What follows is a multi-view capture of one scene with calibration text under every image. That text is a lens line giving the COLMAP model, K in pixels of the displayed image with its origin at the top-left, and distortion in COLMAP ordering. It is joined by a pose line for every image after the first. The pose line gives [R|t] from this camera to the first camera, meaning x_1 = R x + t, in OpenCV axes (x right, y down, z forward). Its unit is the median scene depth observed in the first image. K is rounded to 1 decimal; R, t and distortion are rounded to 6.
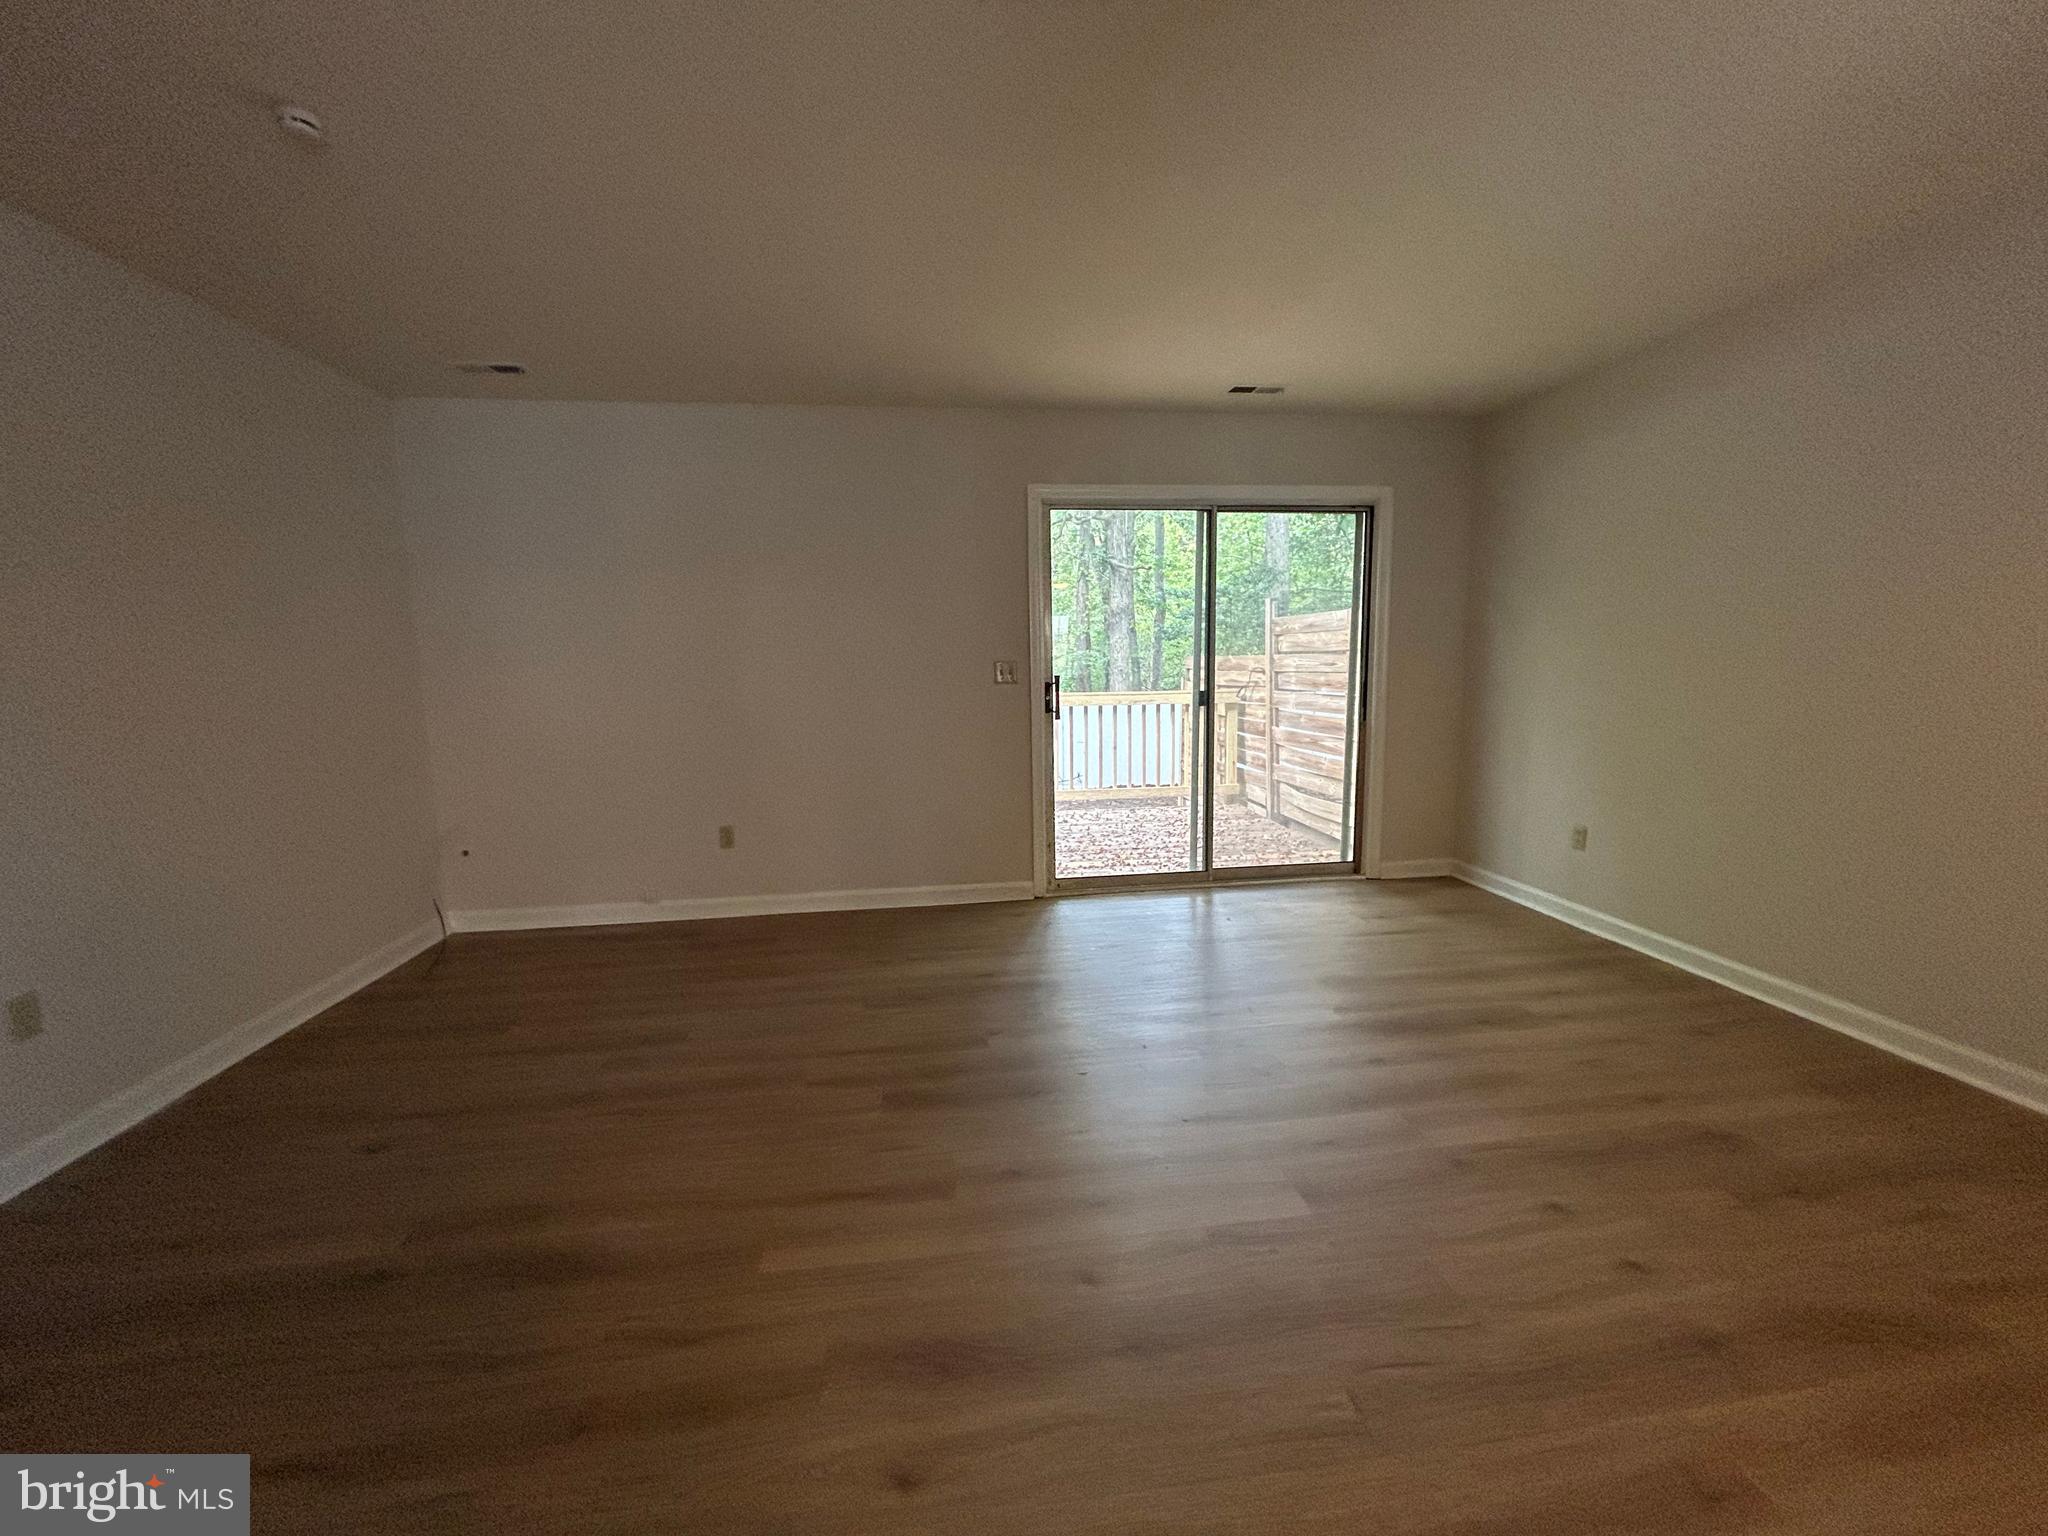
lens RADIAL K [[825.3, 0, 1015.1], [0, 825.3, 770.2], [0, 0, 1]] dist [-0.000474, 0.001340]
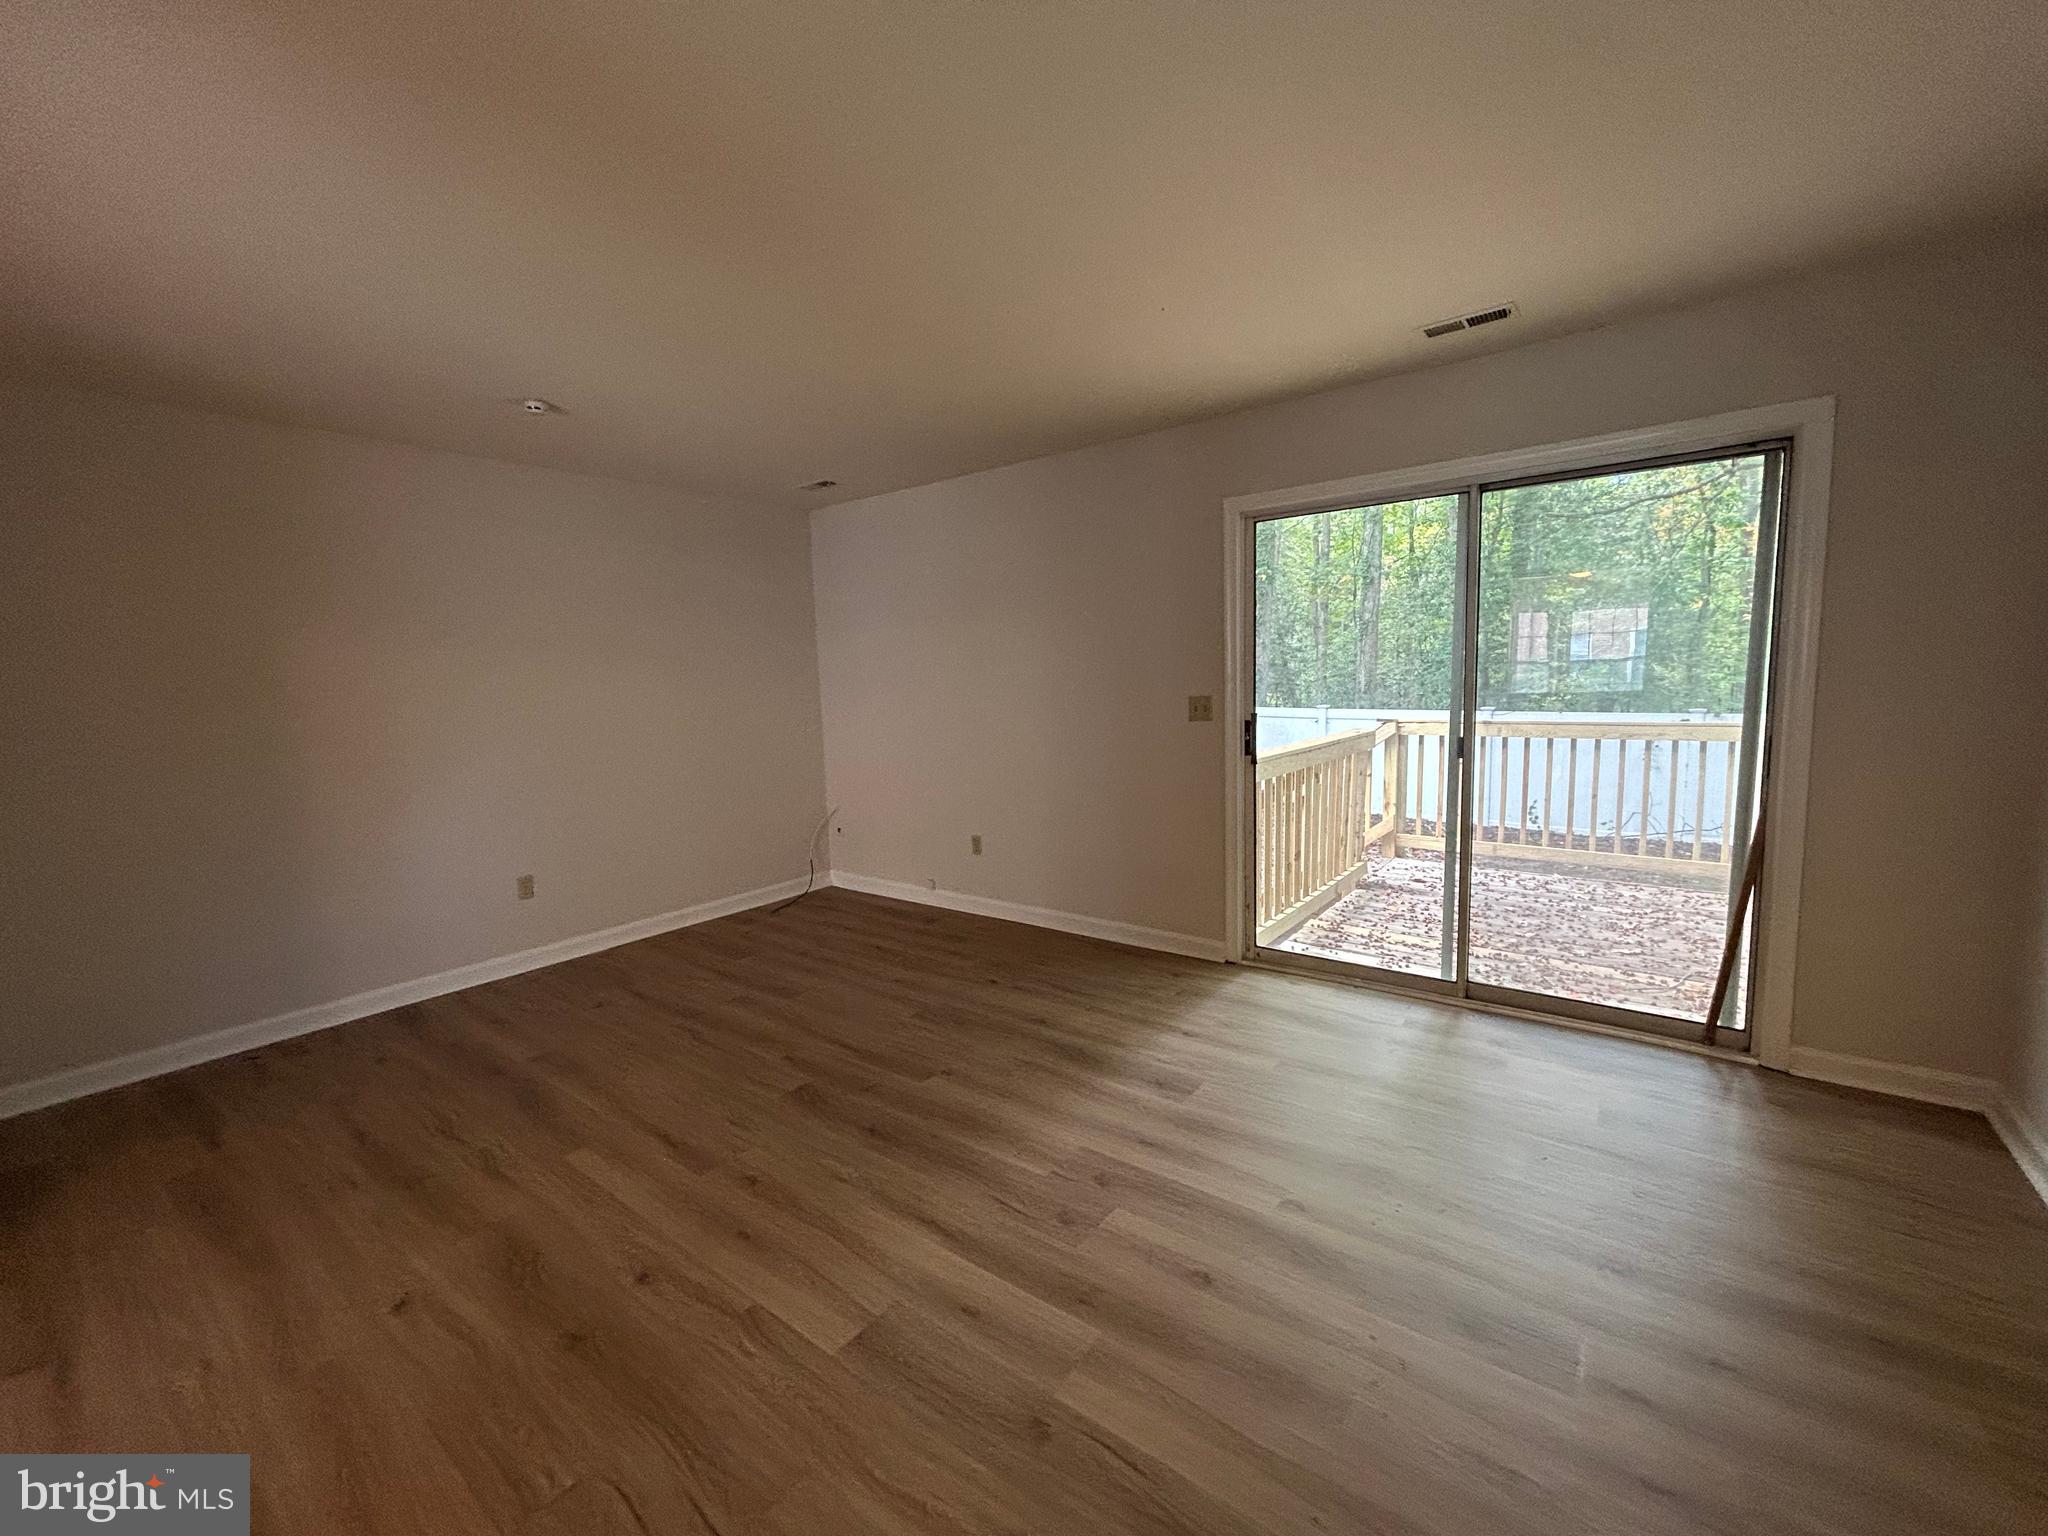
lens RADIAL K [[825.3, 0, 1025.7], [0, 825.3, 764.3], [0, 0, 1]] dist [-0.000474, 0.001340]
pose [[0.708455, 0.072463, -0.702026, 0.485111], [-0.075751, 0.996776, 0.026443, -0.064601], [0.701679, 0.034446, 0.711660, 0.213897]]
